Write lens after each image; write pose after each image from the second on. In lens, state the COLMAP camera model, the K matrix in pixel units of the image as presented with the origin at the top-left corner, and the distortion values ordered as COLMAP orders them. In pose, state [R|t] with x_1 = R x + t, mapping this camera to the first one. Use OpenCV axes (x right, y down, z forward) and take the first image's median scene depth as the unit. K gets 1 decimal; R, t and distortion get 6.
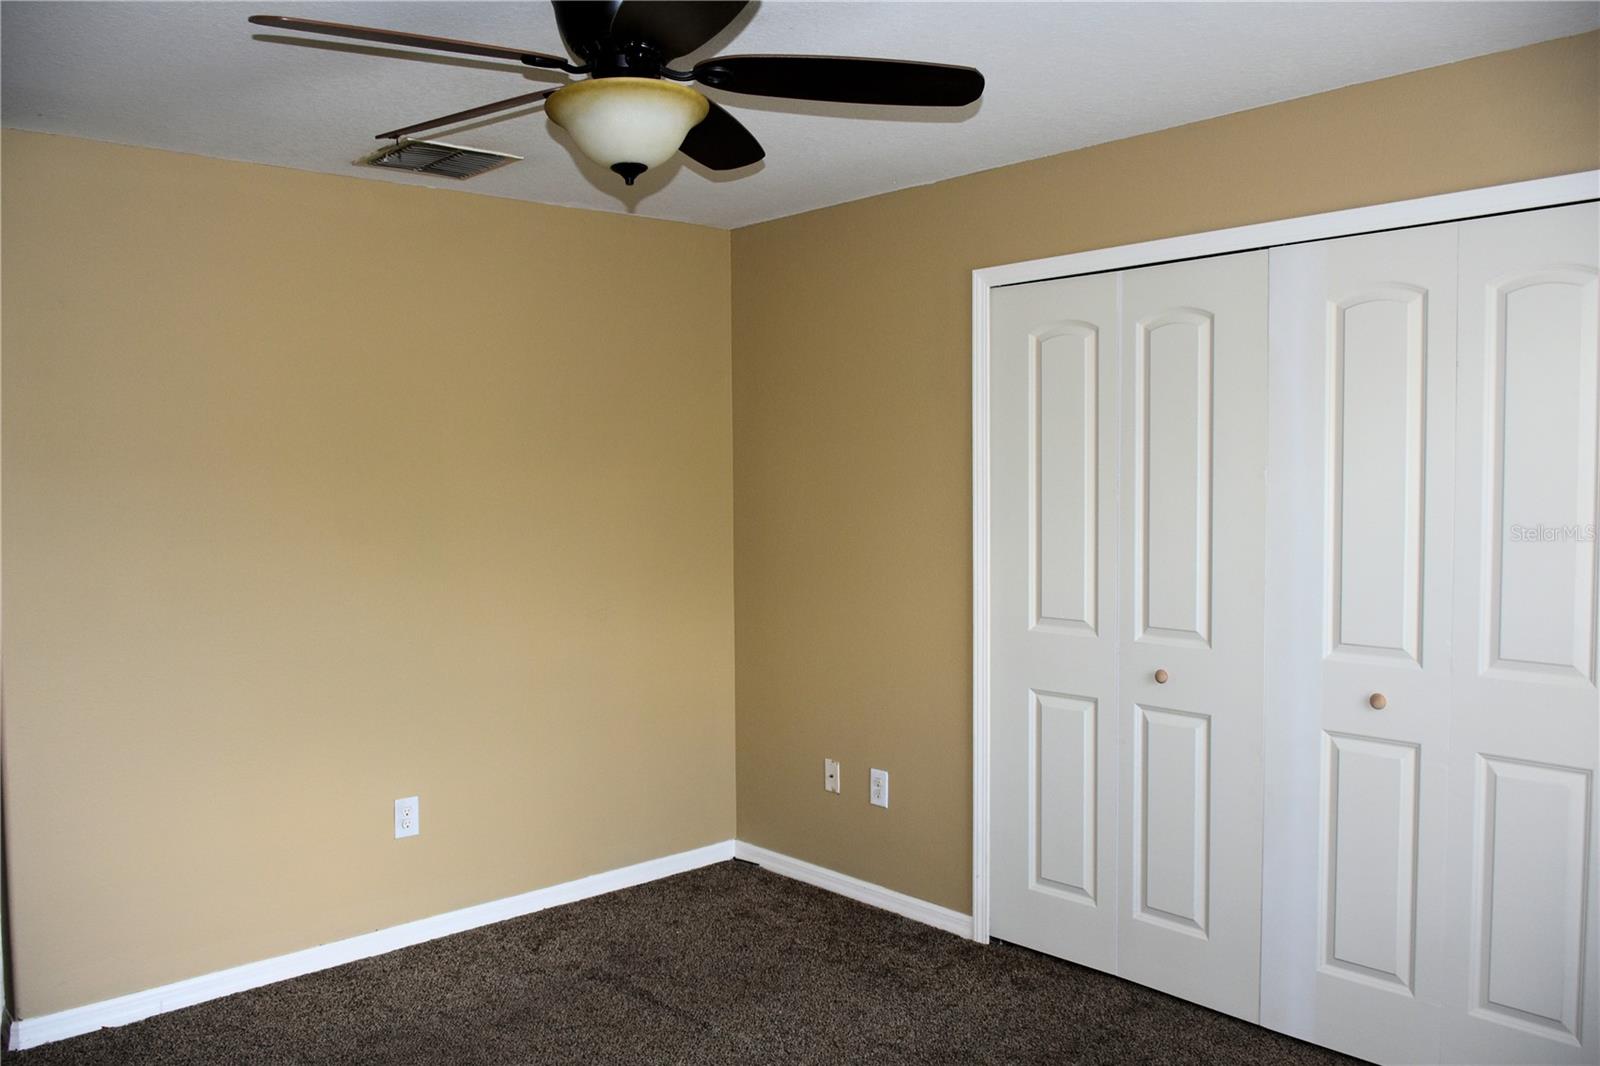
lens RADIAL K [[1263.8, 0, 800.5], [0, 1263.8, 542.7], [0, 0, 1]] dist [-0.020646, 0.002440]
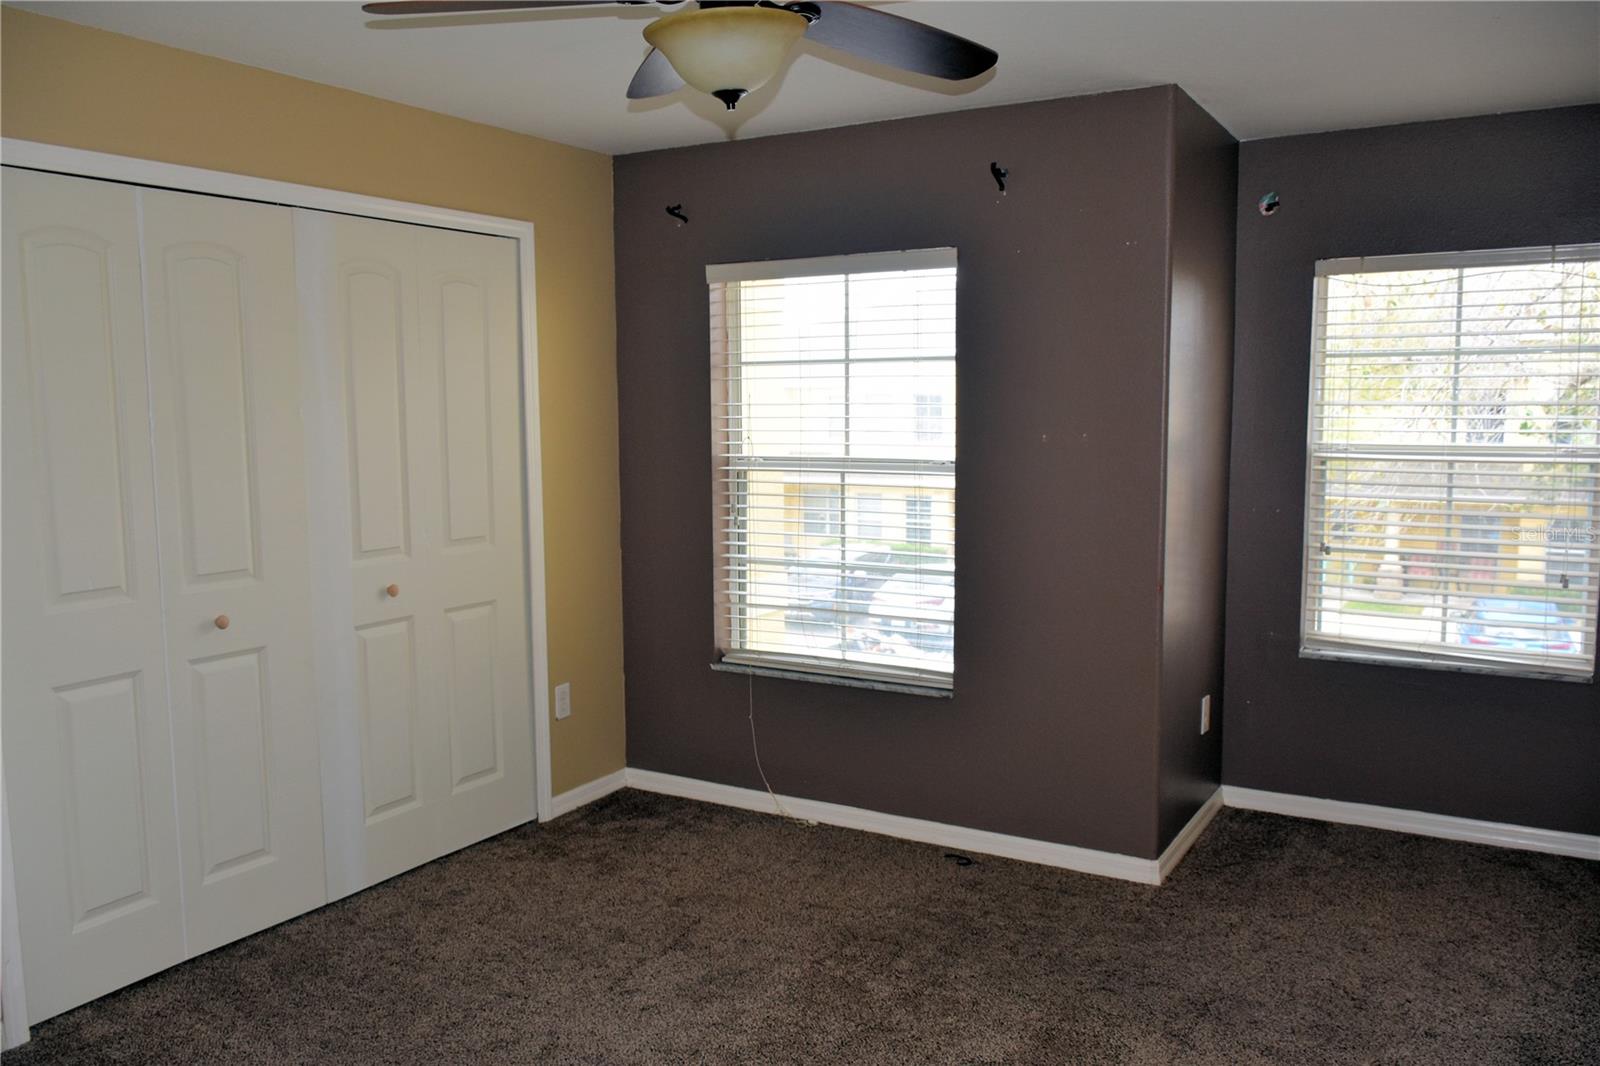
lens RADIAL K [[1263.8, 0, 800.5], [0, 1263.8, 542.7], [0, 0, 1]] dist [-0.020646, 0.002440]
pose [[-0.290877, -0.084673, 0.953006, -0.770378], [0.075742, 0.990912, 0.111159, -0.028888], [-0.953758, 0.104516, -0.281820, 0.845746]]
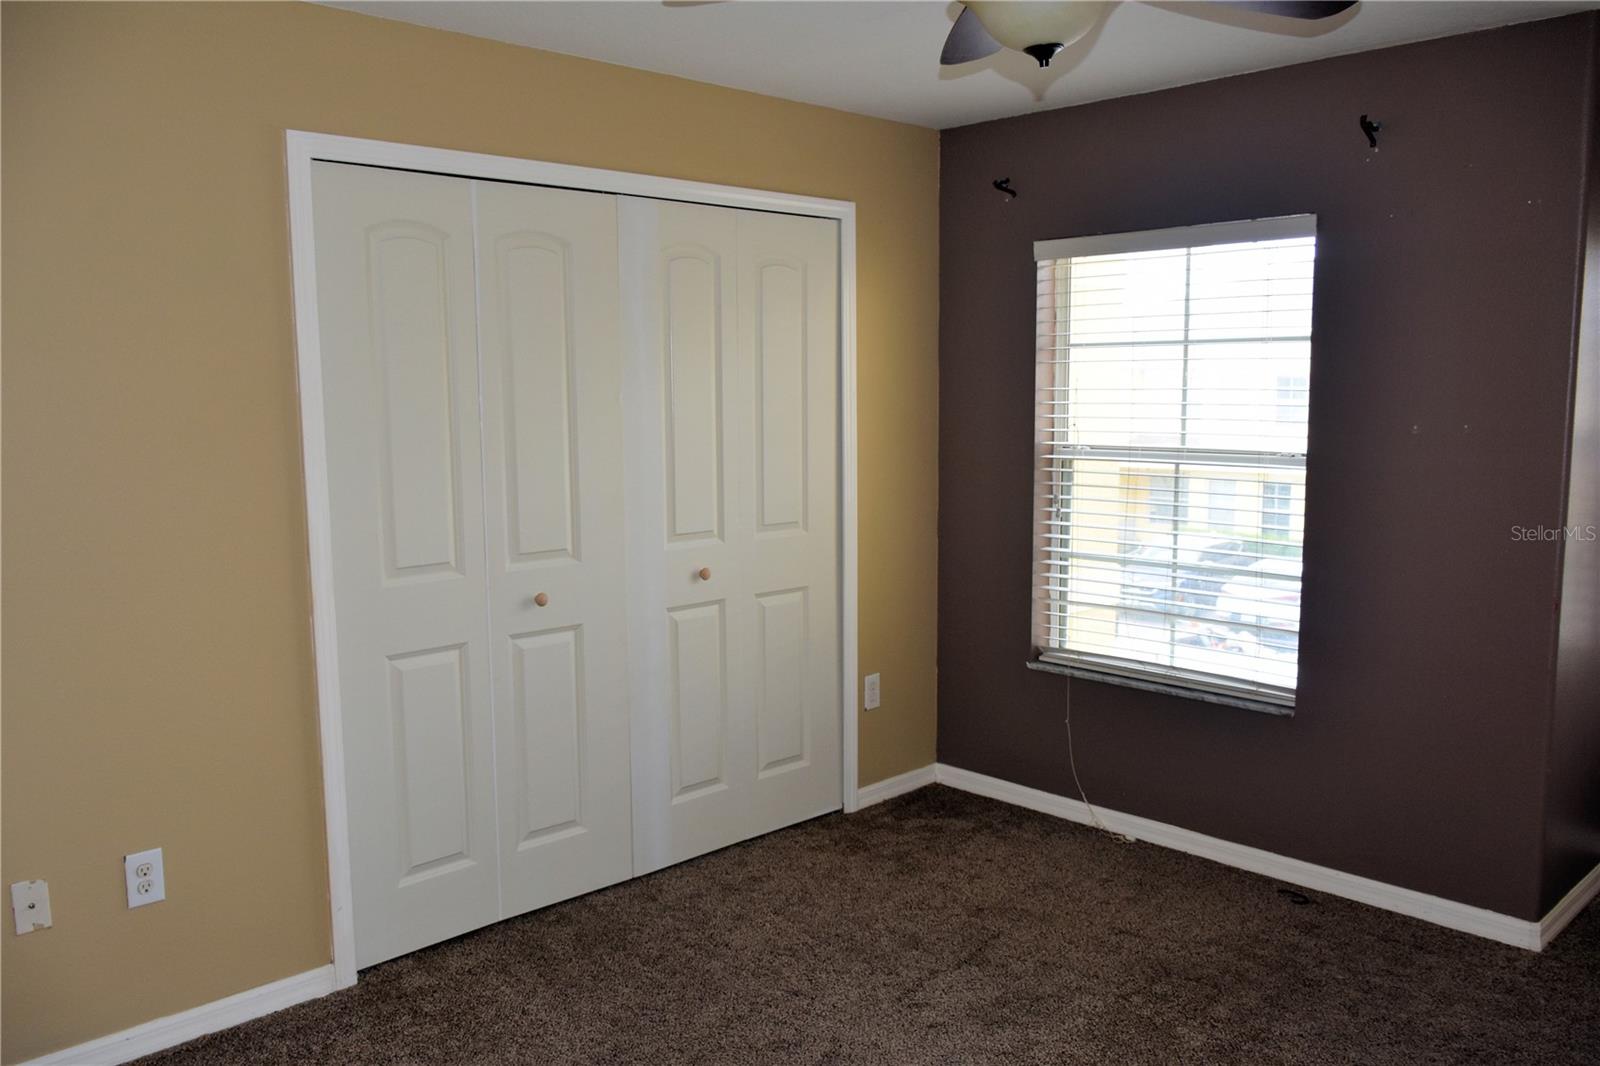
lens RADIAL K [[1263.8, 0, 800.5], [0, 1263.8, 542.7], [0, 0, 1]] dist [-0.020646, 0.002440]
pose [[-0.025027, -0.104548, 0.994205, -0.722730], [0.072634, 0.991698, 0.106112, -0.031175], [-0.997045, 0.074869, -0.017225, 0.811348]]
